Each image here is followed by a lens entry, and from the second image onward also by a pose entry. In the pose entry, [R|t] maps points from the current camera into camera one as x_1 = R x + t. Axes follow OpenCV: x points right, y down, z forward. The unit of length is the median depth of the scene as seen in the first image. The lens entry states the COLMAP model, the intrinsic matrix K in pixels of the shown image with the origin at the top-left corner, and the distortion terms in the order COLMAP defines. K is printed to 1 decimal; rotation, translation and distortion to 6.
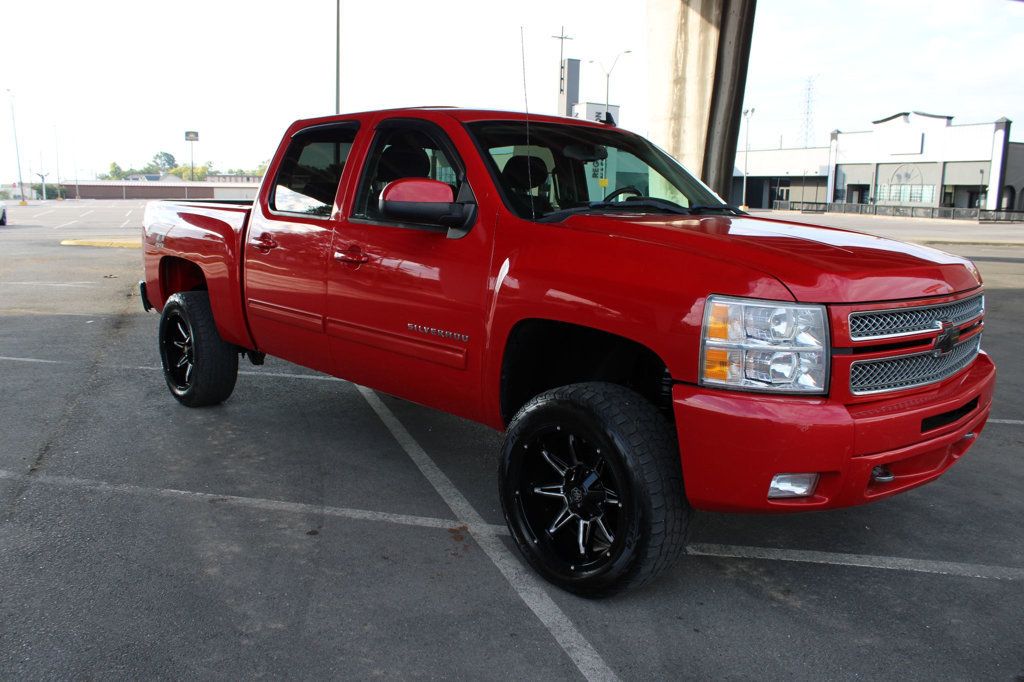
lens RADIAL K [[848.9, 0, 509.5], [0, 848.9, 344.4], [0, 0, 1]] dist [-0.156117, 0.139135]
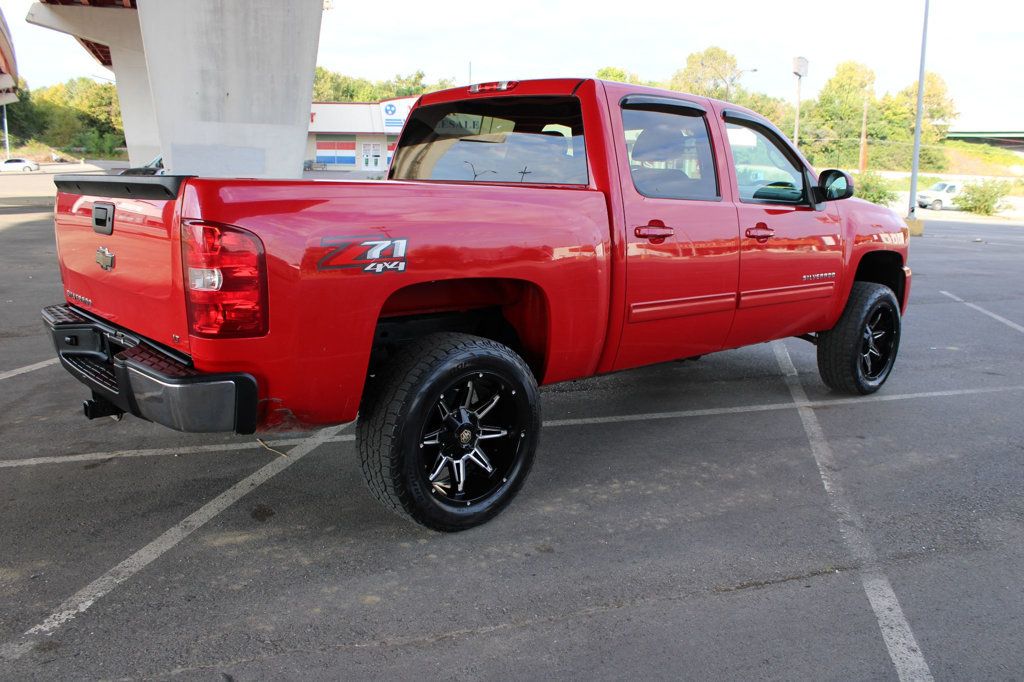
lens RADIAL K [[848.9, 0, 509.5], [0, 848.9, 344.4], [0, 0, 1]] dist [-0.156117, 0.139135]
pose [[0.014351, -0.215628, 0.976370, -1.155509], [0.144126, 0.966720, 0.211378, -0.213900], [-0.989455, 0.137687, 0.044951, 1.133808]]
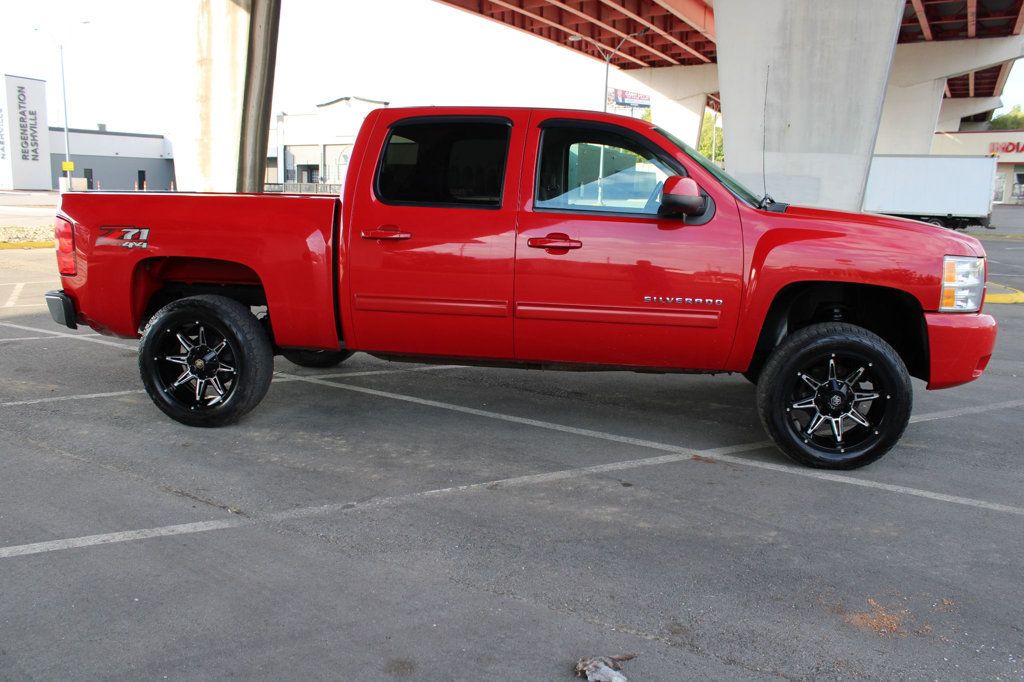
lens RADIAL K [[848.9, 0, 509.5], [0, 848.9, 344.4], [0, 0, 1]] dist [-0.156117, 0.139135]
pose [[0.789919, -0.115232, 0.602287, -0.794826], [0.101813, 0.993198, 0.056492, -0.035887], [-0.604700, 0.016697, 0.796278, 0.135391]]
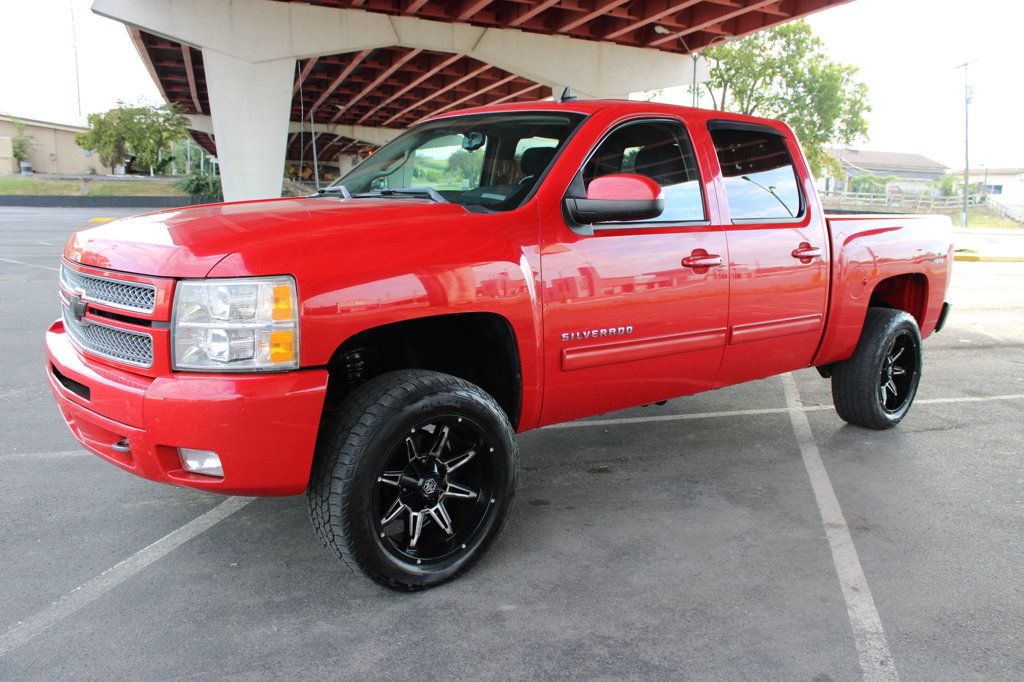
lens RADIAL K [[848.9, 0, 509.5], [0, 848.9, 344.4], [0, 0, 1]] dist [-0.156117, 0.139135]
pose [[-0.029571, 0.151592, -0.988001, 0.974901], [-0.196280, 0.968308, 0.154445, -0.142894], [0.980102, 0.198492, 0.001120, 0.976015]]
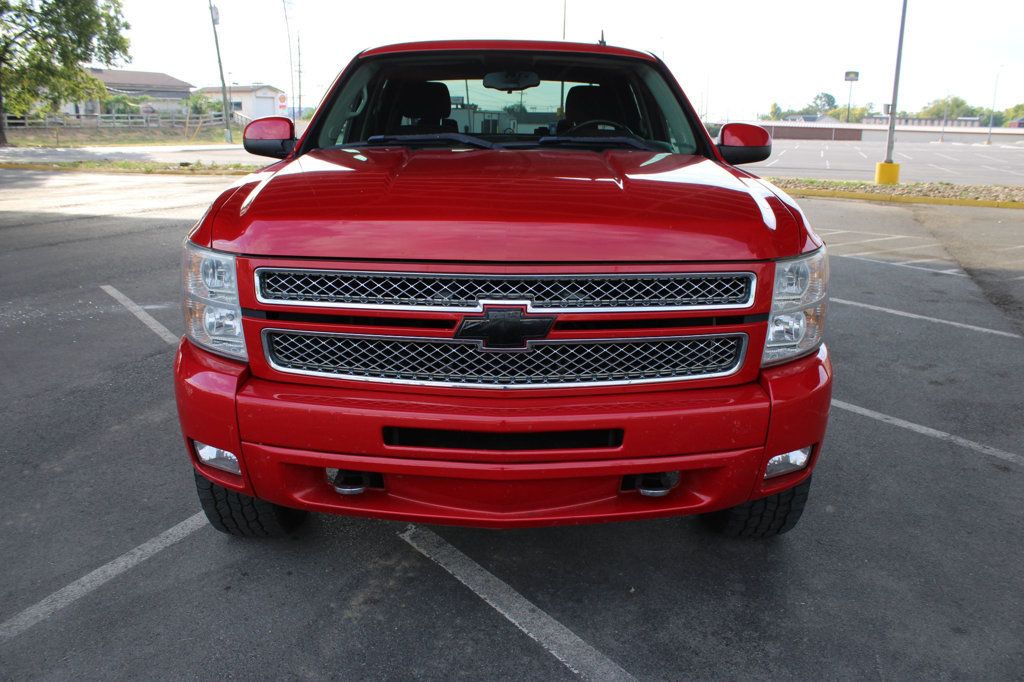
lens RADIAL K [[848.9, 0, 509.5], [0, 848.9, 344.4], [0, 0, 1]] dist [-0.156117, 0.139135]
pose [[0.735367, 0.154970, -0.659712, 0.637749], [-0.109762, 0.987885, 0.109711, -0.045184], [0.668721, -0.008267, 0.743467, 0.308073]]
